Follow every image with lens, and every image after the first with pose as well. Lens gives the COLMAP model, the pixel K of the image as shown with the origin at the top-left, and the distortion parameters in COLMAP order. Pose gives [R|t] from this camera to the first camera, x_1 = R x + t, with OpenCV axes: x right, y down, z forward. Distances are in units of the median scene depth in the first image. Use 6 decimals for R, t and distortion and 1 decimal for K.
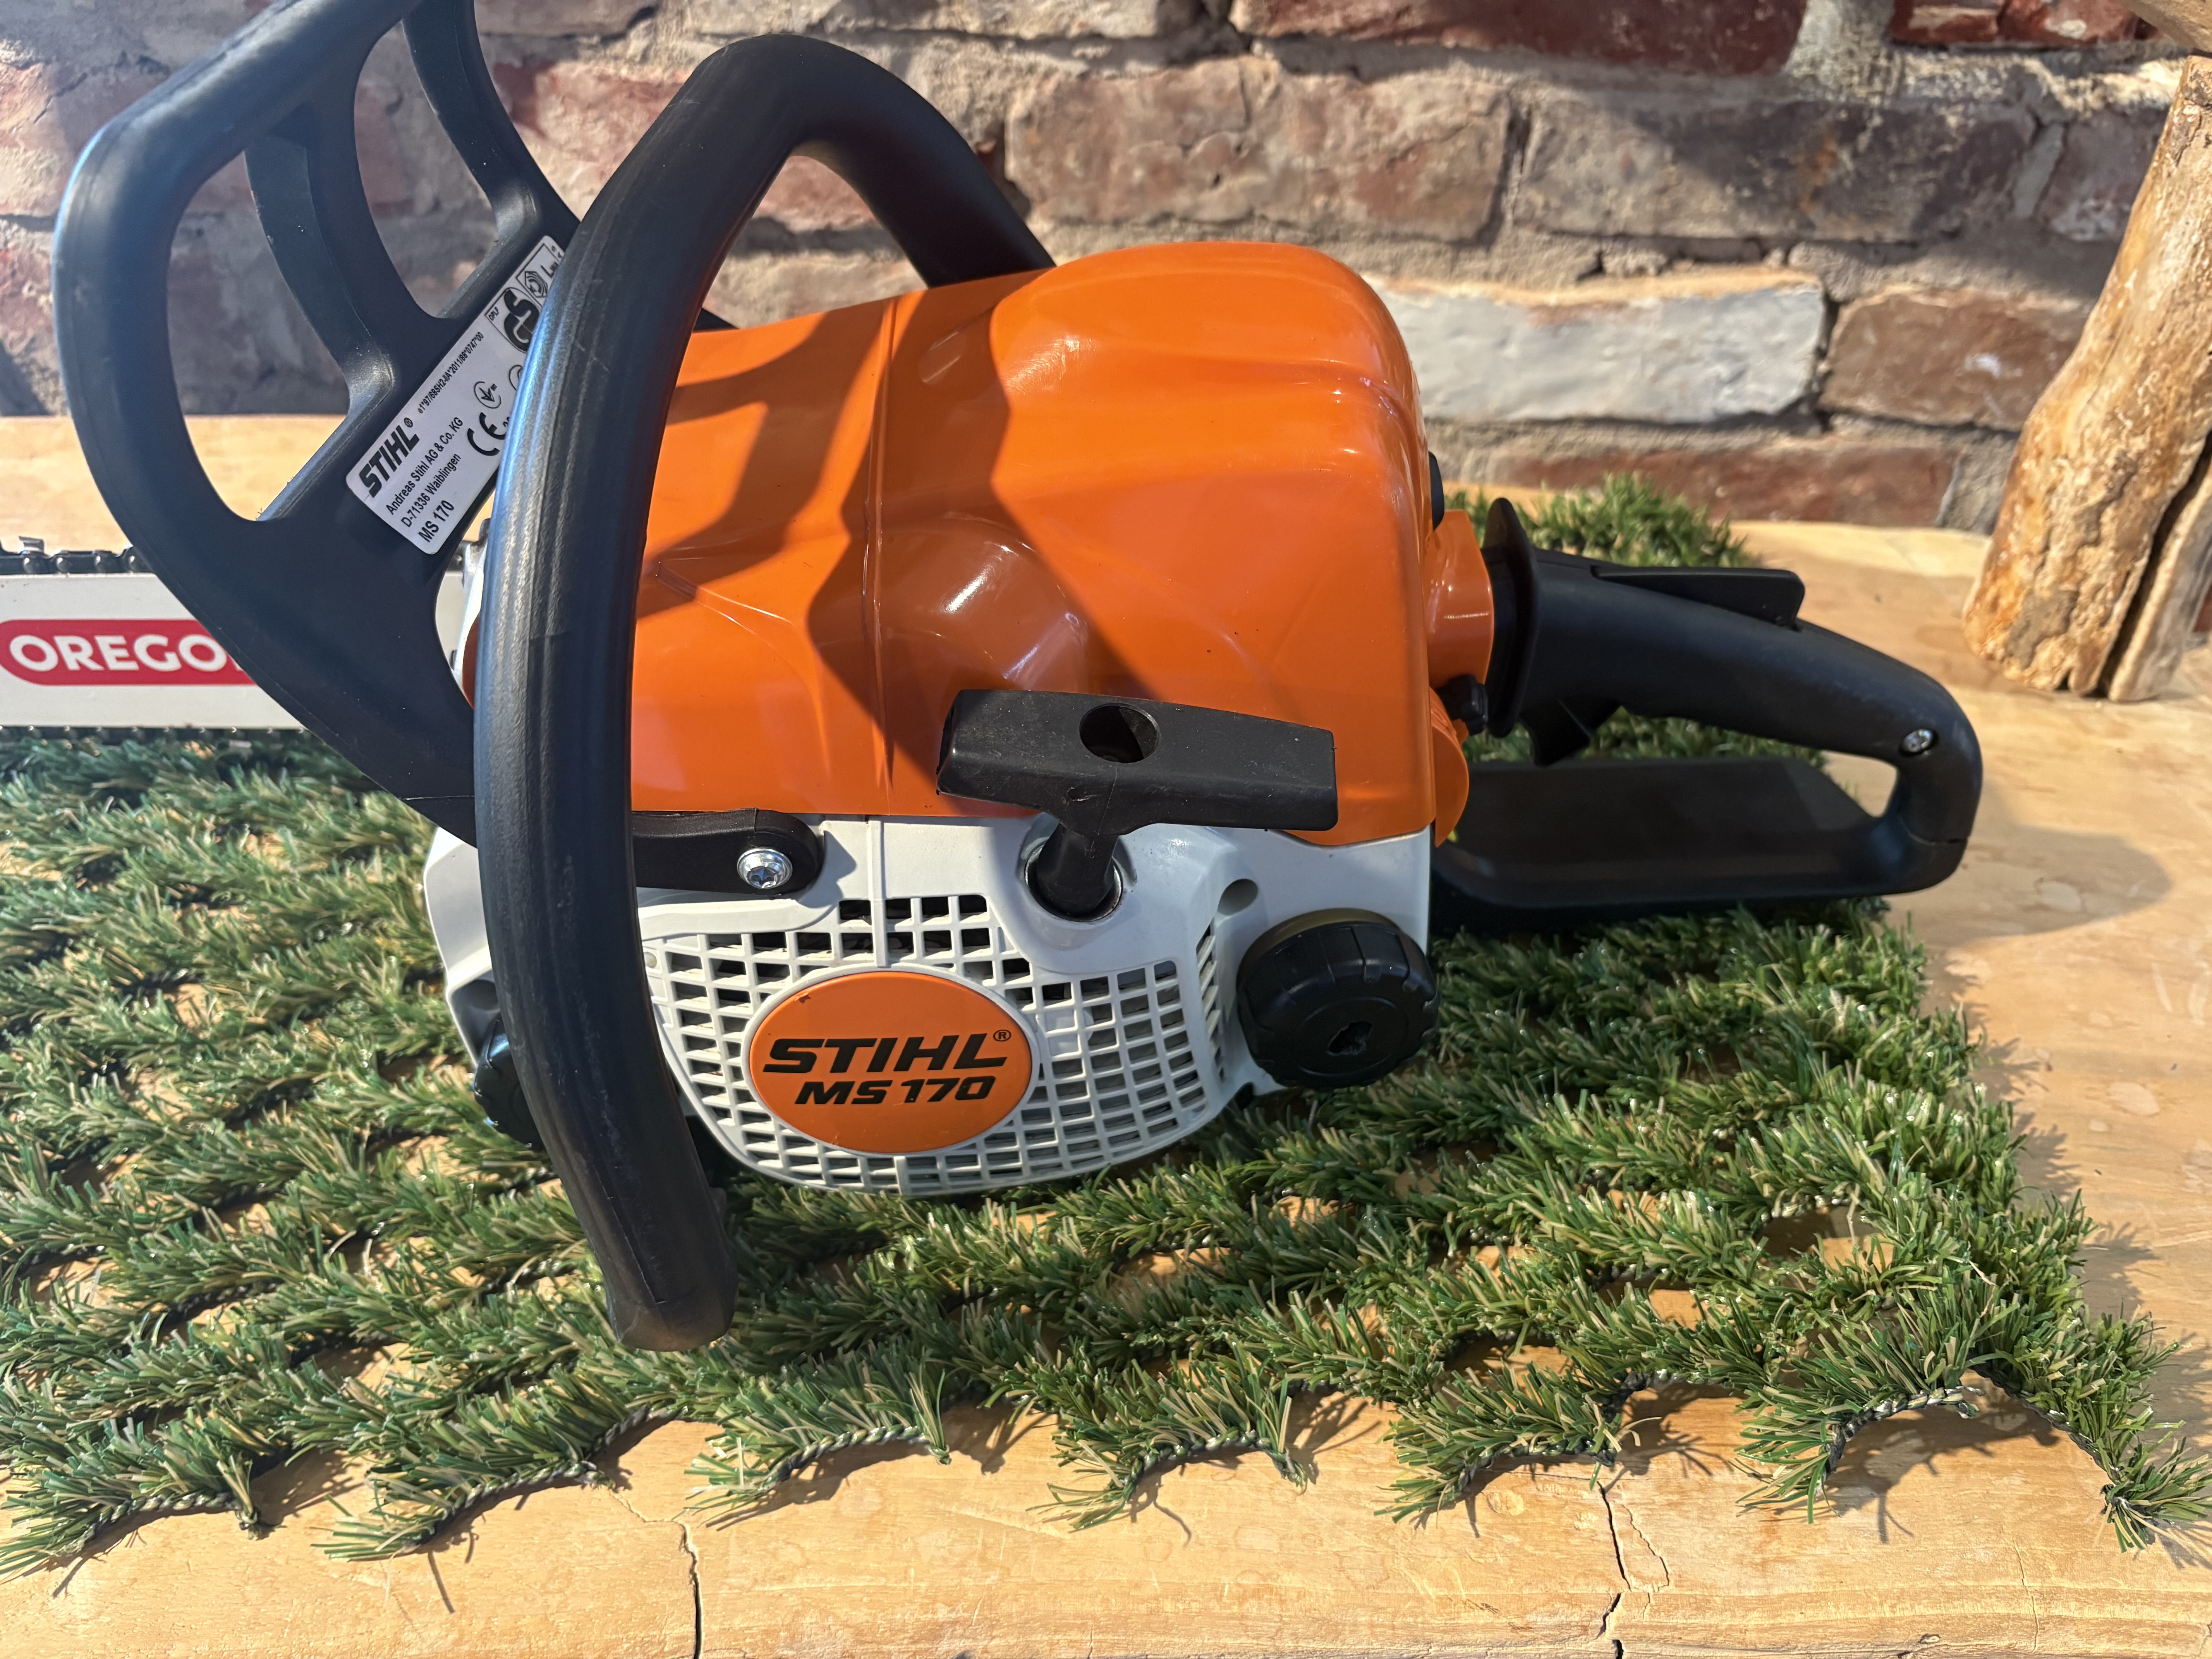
lens RADIAL K [[1734.7, 0, 1149.8], [0, 1734.7, 862.8], [0, 0, 1]] dist [0.006424, -0.022288]
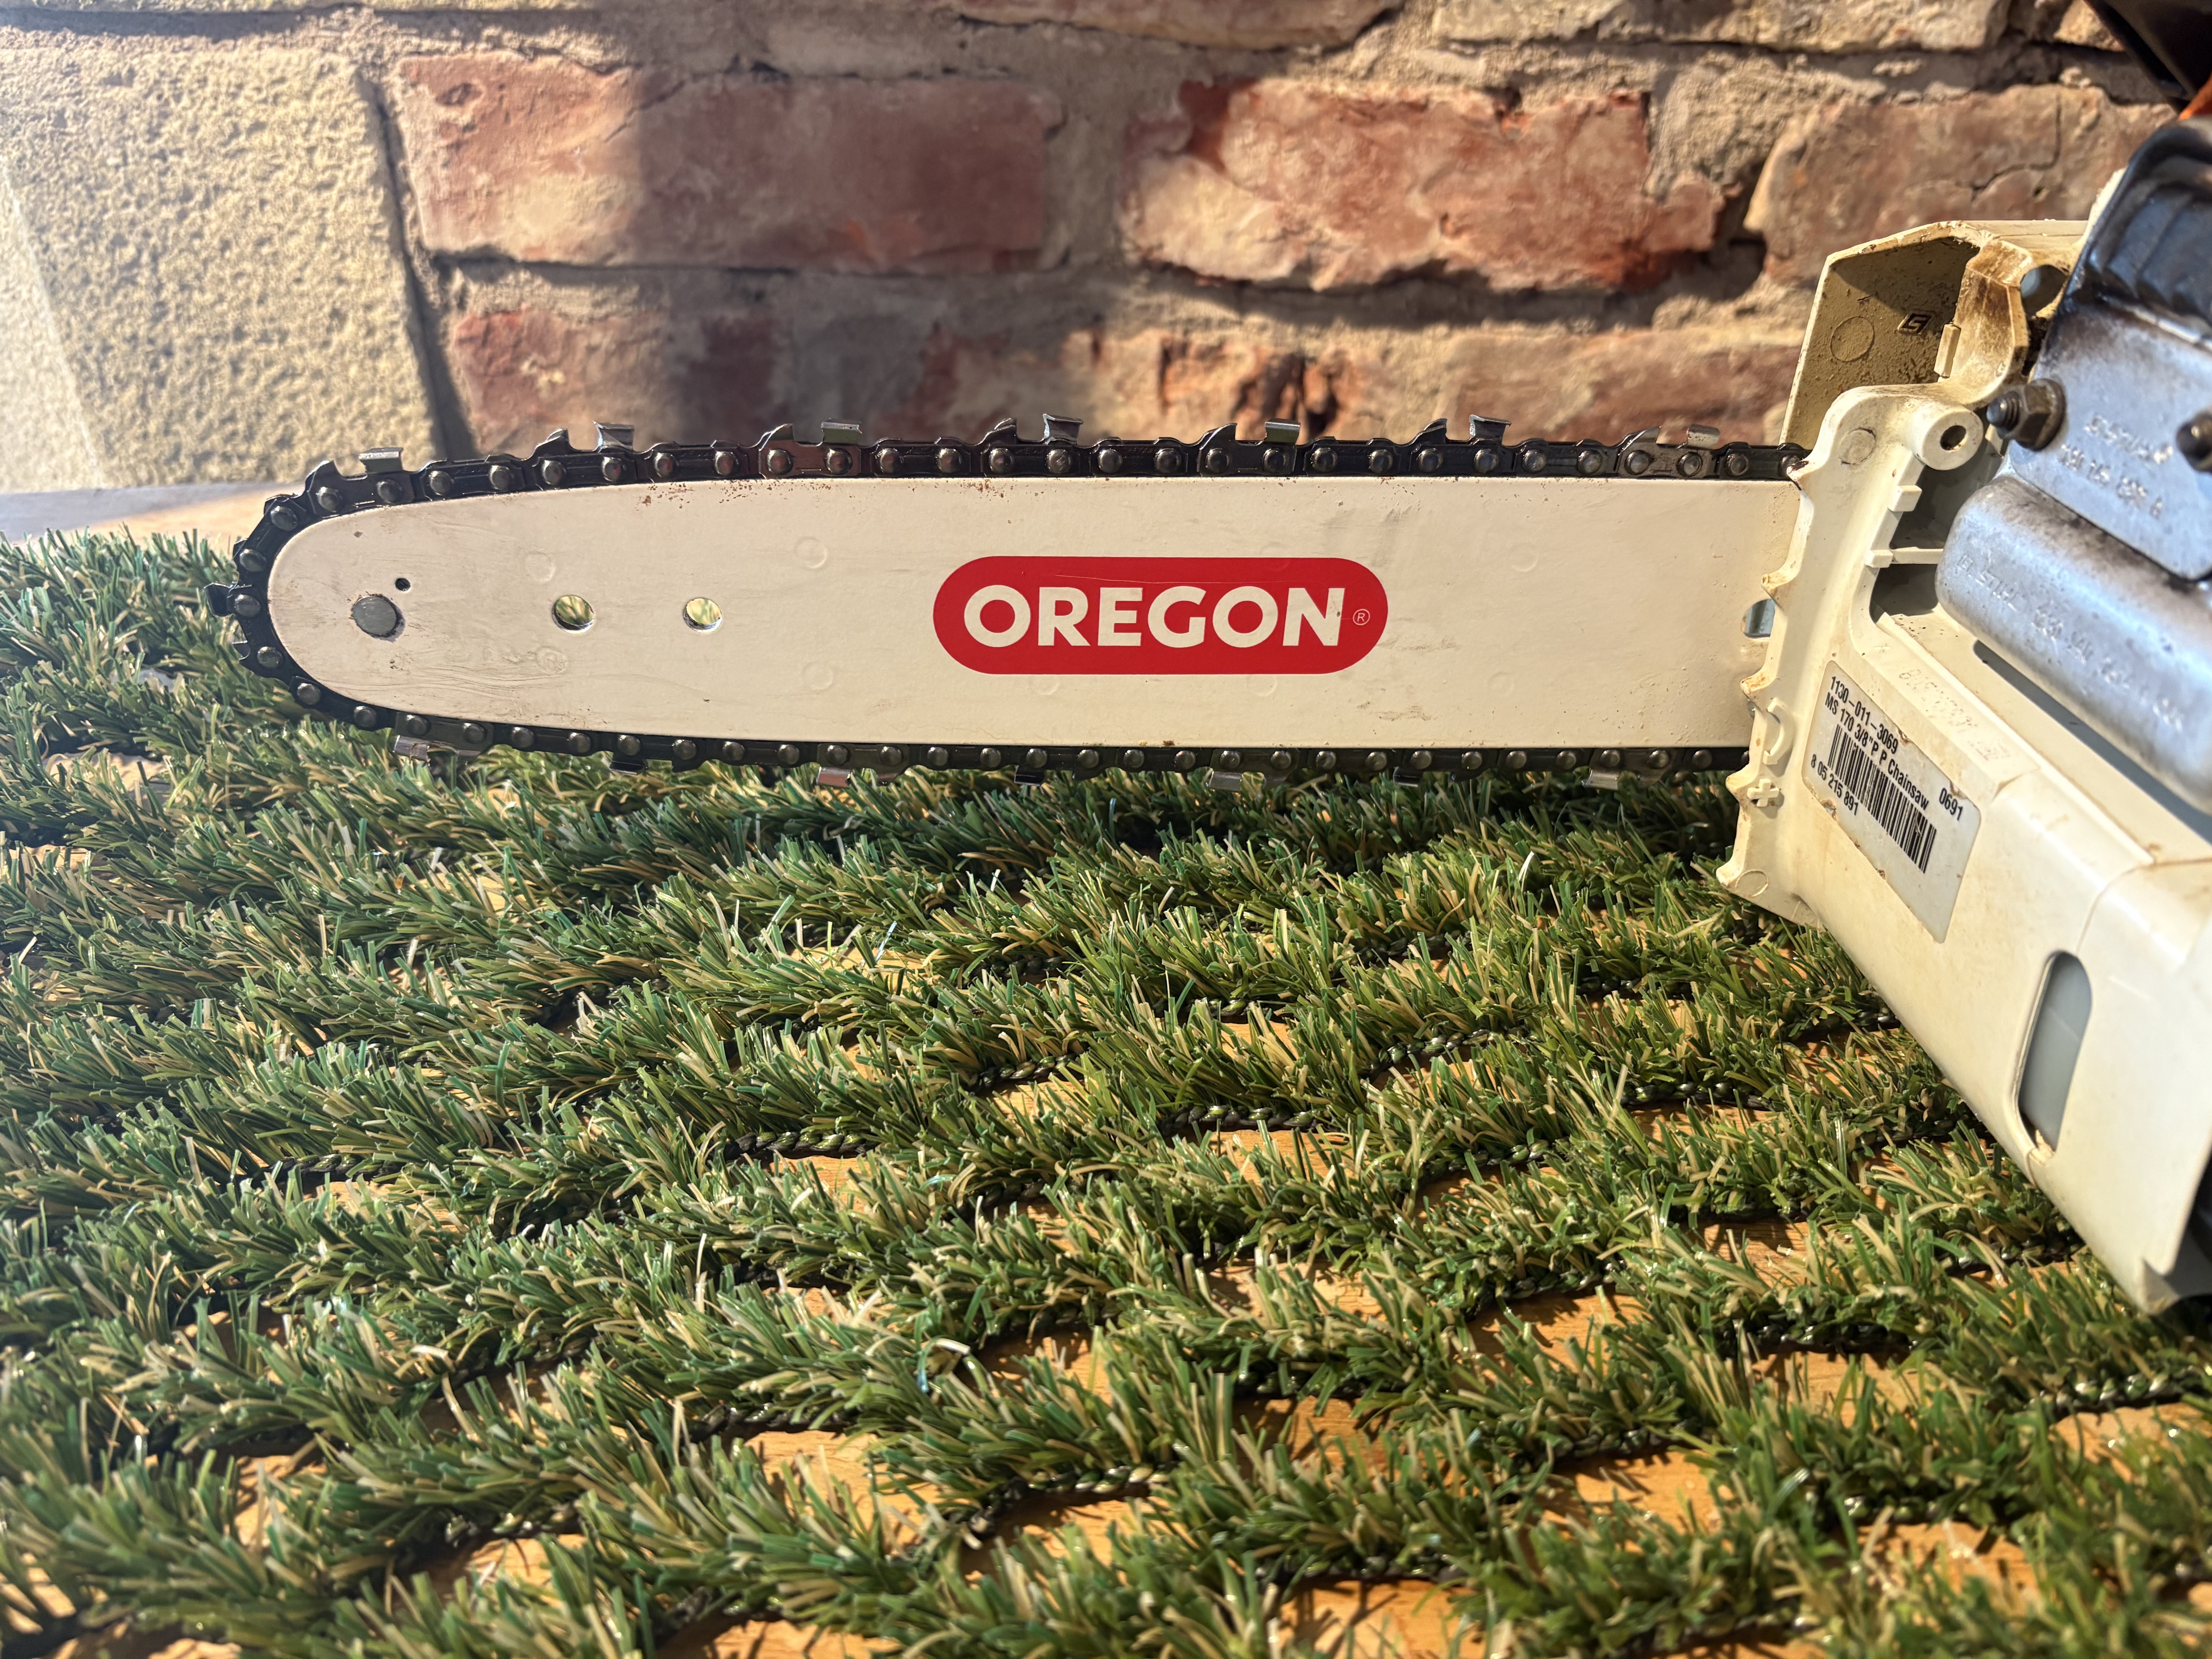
lens RADIAL K [[1734.7, 0, 1067.4], [0, 1734.7, 831.3], [0, 0, 1]] dist [0.006424, -0.022288]
pose [[0.999586, -0.009605, 0.027116, -0.457136], [0.015578, 0.973170, -0.229560, 0.077557], [-0.024183, 0.229888, 0.972917, 0.275665]]
